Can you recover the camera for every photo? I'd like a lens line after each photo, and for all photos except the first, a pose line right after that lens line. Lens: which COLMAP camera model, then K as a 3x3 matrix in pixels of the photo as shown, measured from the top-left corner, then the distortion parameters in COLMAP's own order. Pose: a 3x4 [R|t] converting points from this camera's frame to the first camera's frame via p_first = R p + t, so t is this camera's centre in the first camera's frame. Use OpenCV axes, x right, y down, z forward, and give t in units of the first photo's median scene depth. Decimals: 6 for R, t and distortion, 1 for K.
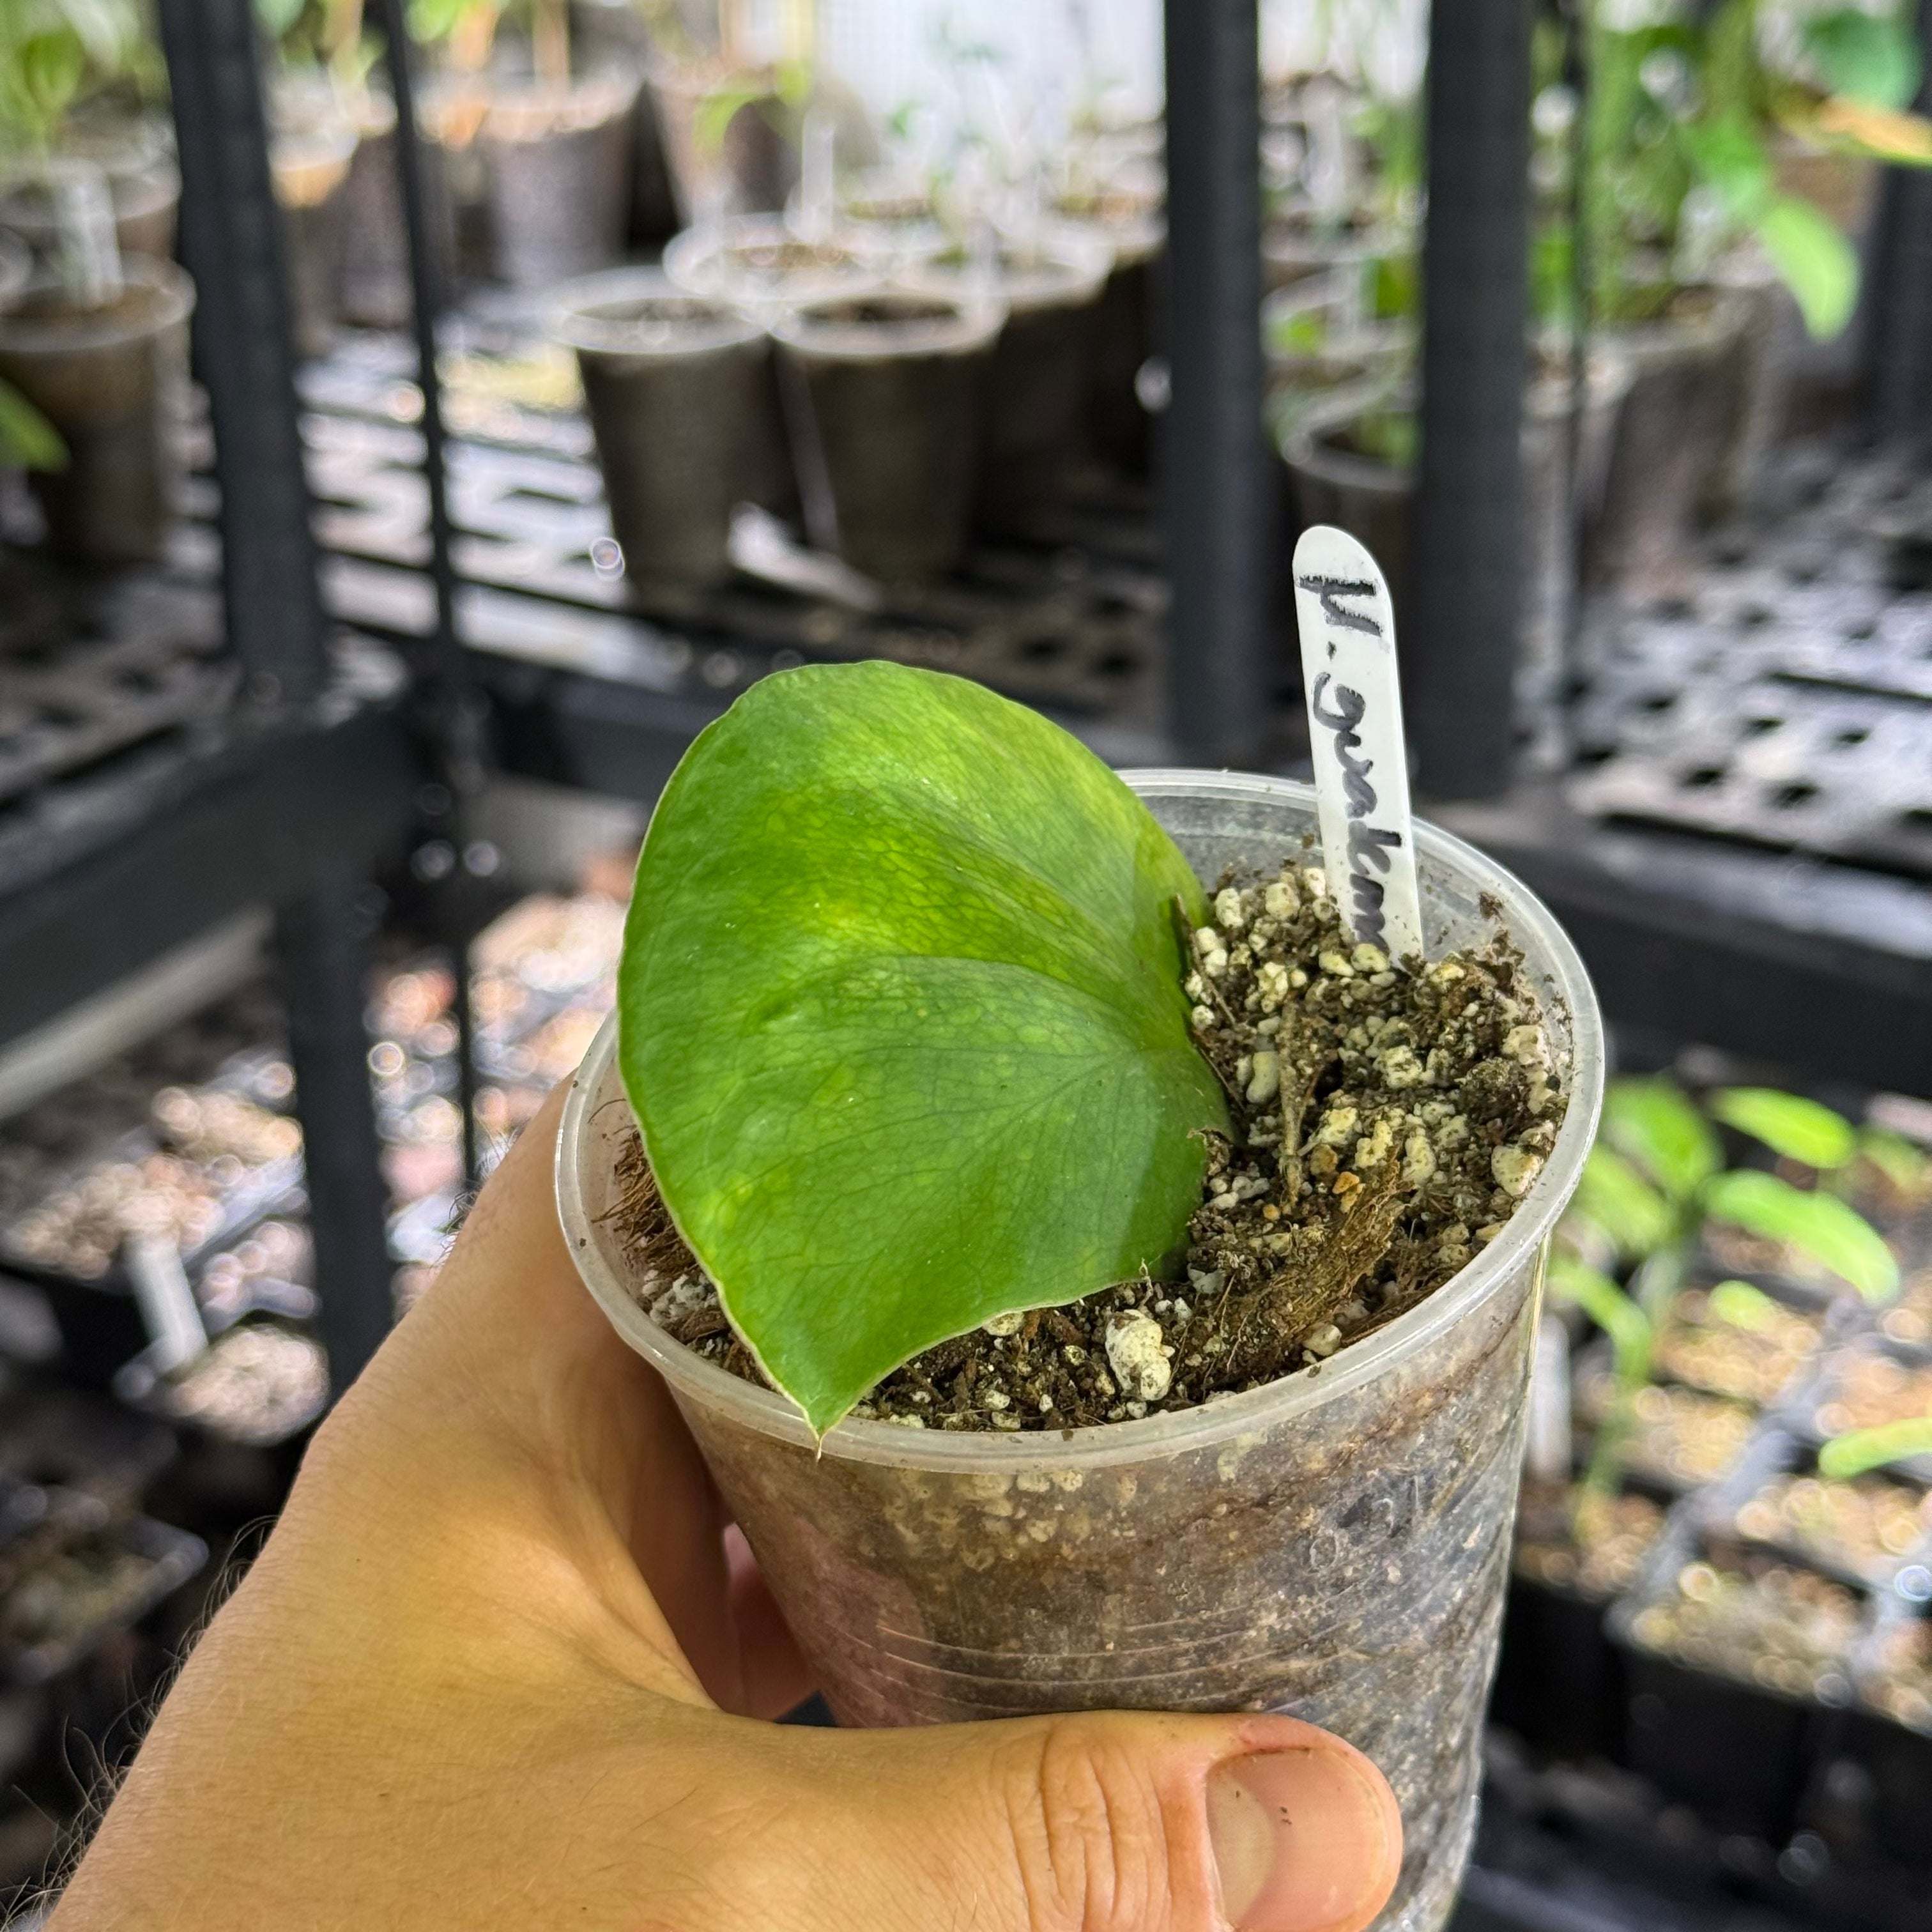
lens RADIAL K [[3775.4, 0, 965.4], [0, 3775.4, 967.1], [0, 0, 1]] dist [0.148166, 0.000000]
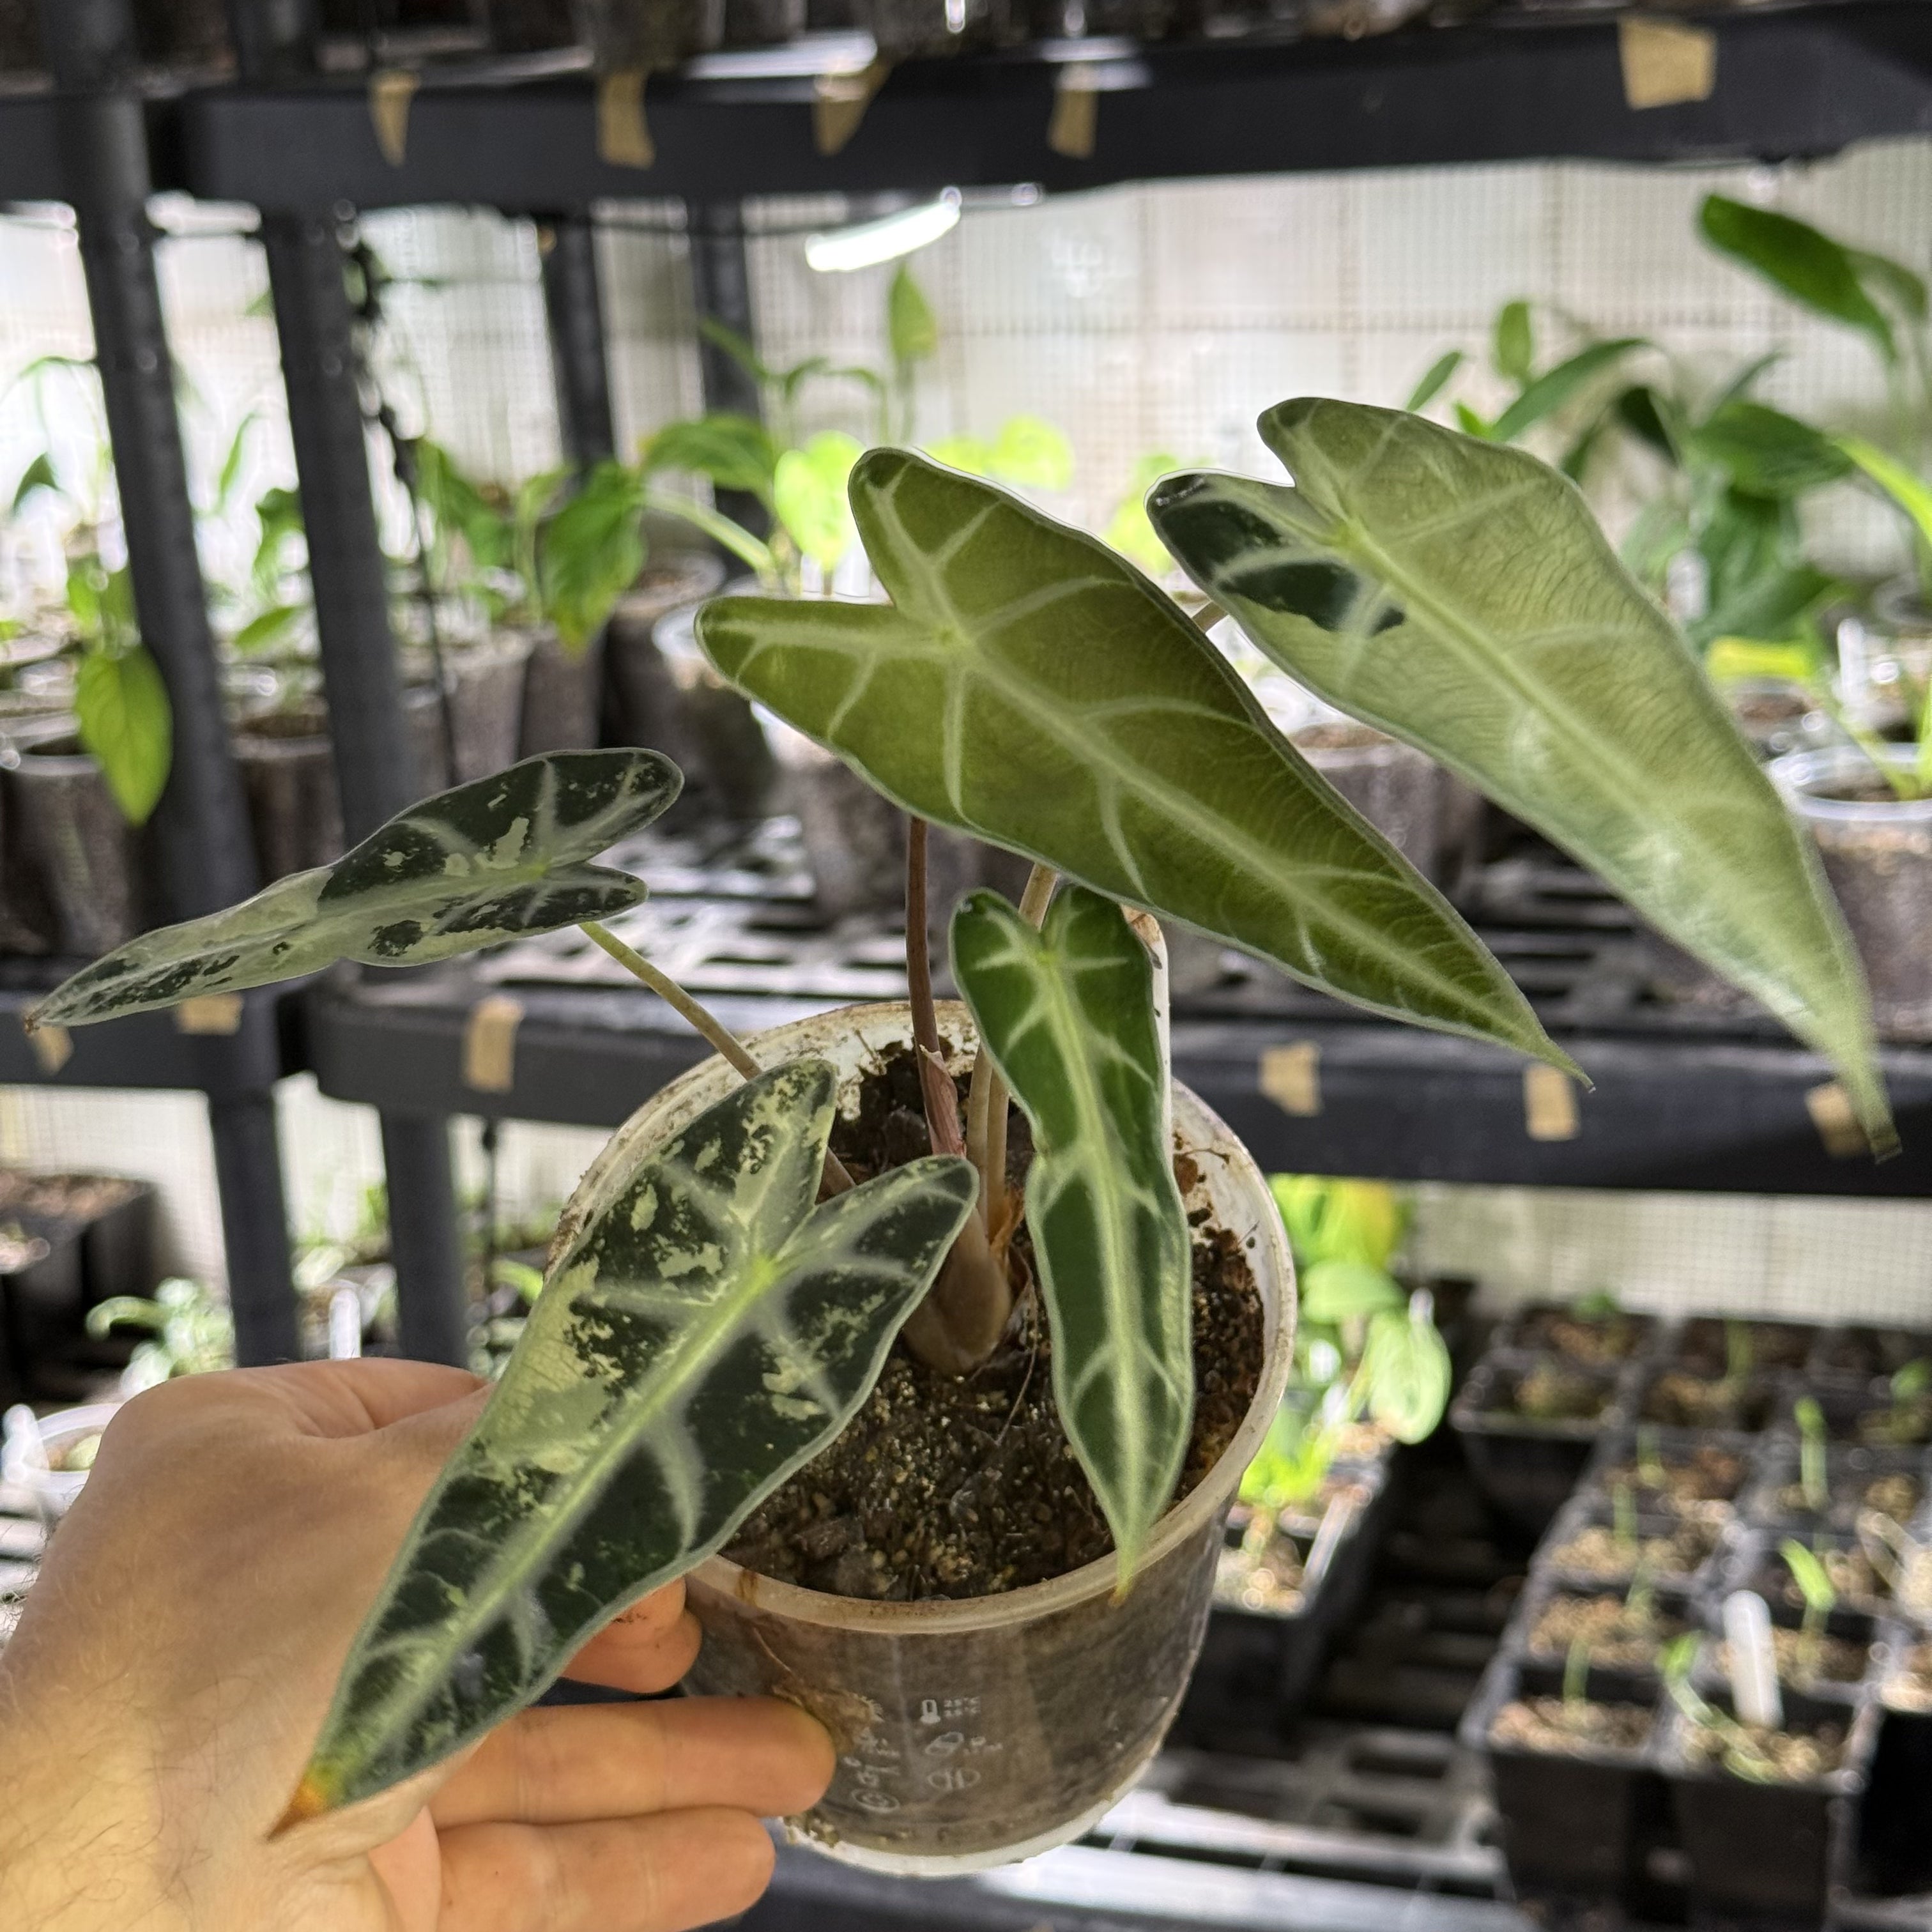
lens RADIAL K [[3775.4, 0, 957.9], [0, 3775.4, 978.5], [0, 0, 1]] dist [0.148166, 0.000000]
pose [[0.980586, -0.090869, 0.173763, 0.079508], [0.116277, 0.982996, -0.142121, 0.152328], [-0.157894, 0.159566, 0.974478, -0.331683]]
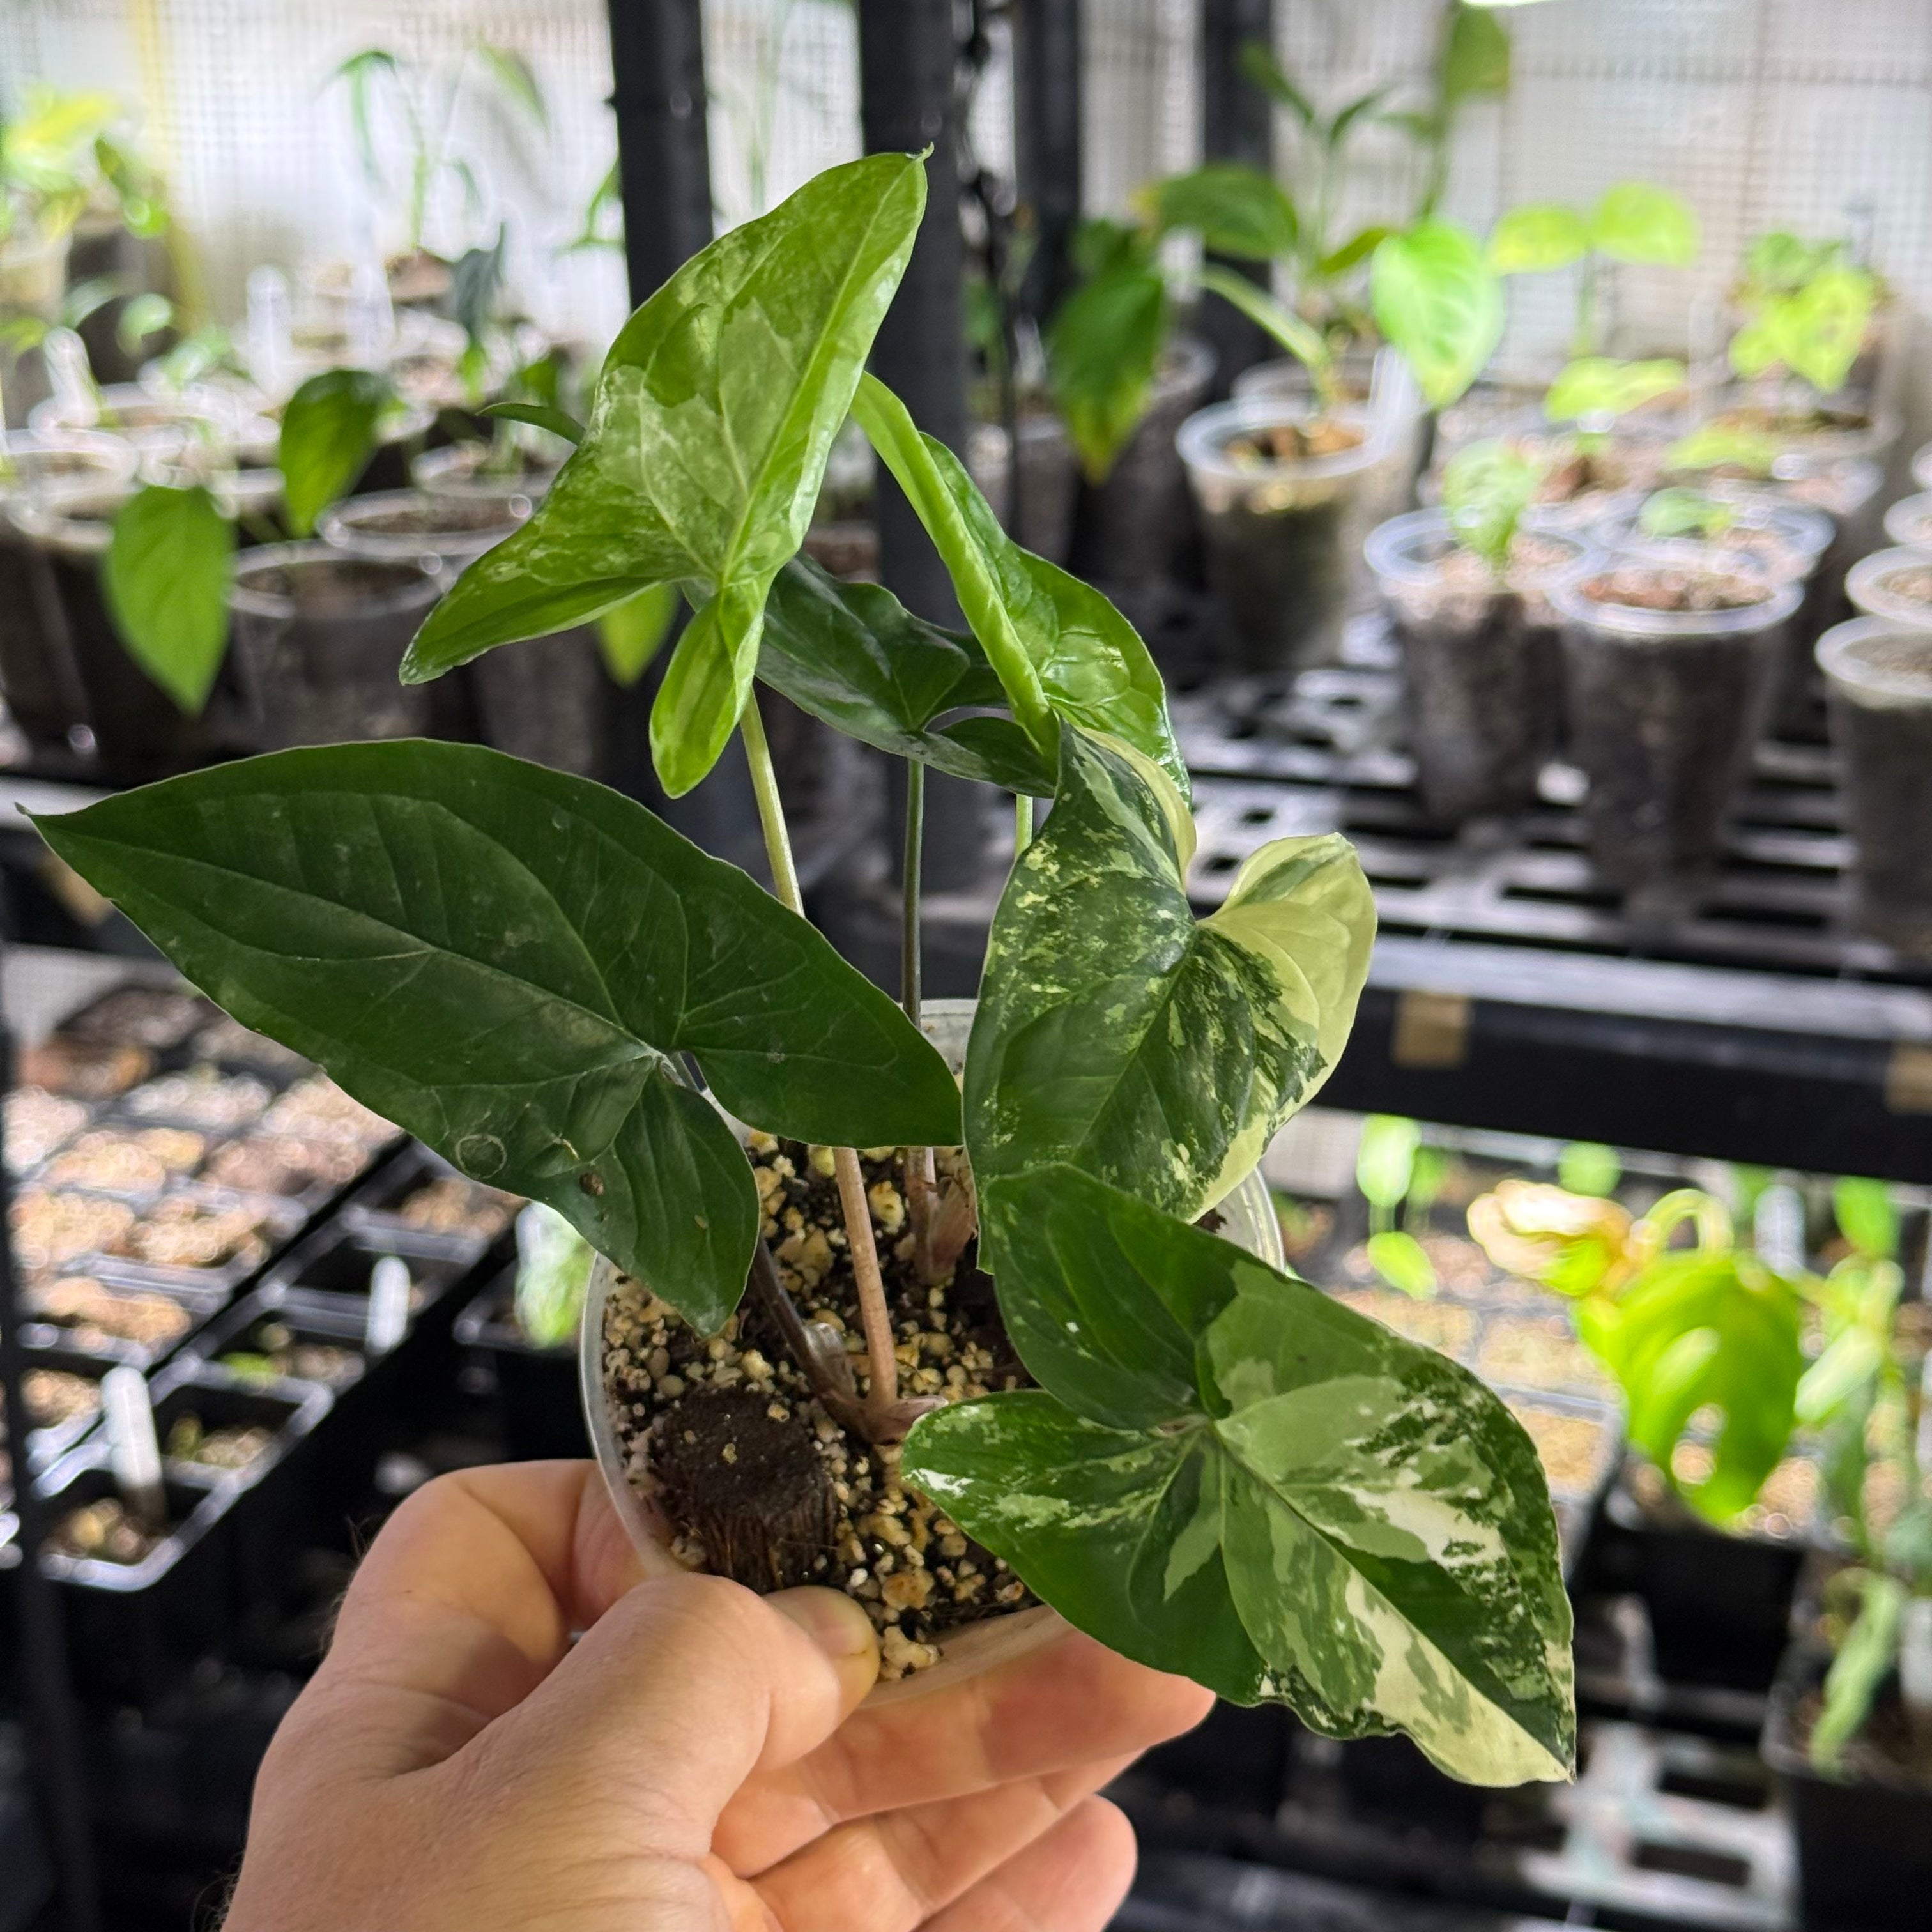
lens RADIAL K [[3775.4, 0, 953.4], [0, 3775.4, 980.3], [0, 0, 1]] dist [0.148166, 0.000000]
pose [[0.976241, -0.073267, 0.203924, -0.082967], [0.084864, 0.995201, -0.048706, 0.032814], [-0.199377, 0.064855, 0.977774, -0.082869]]
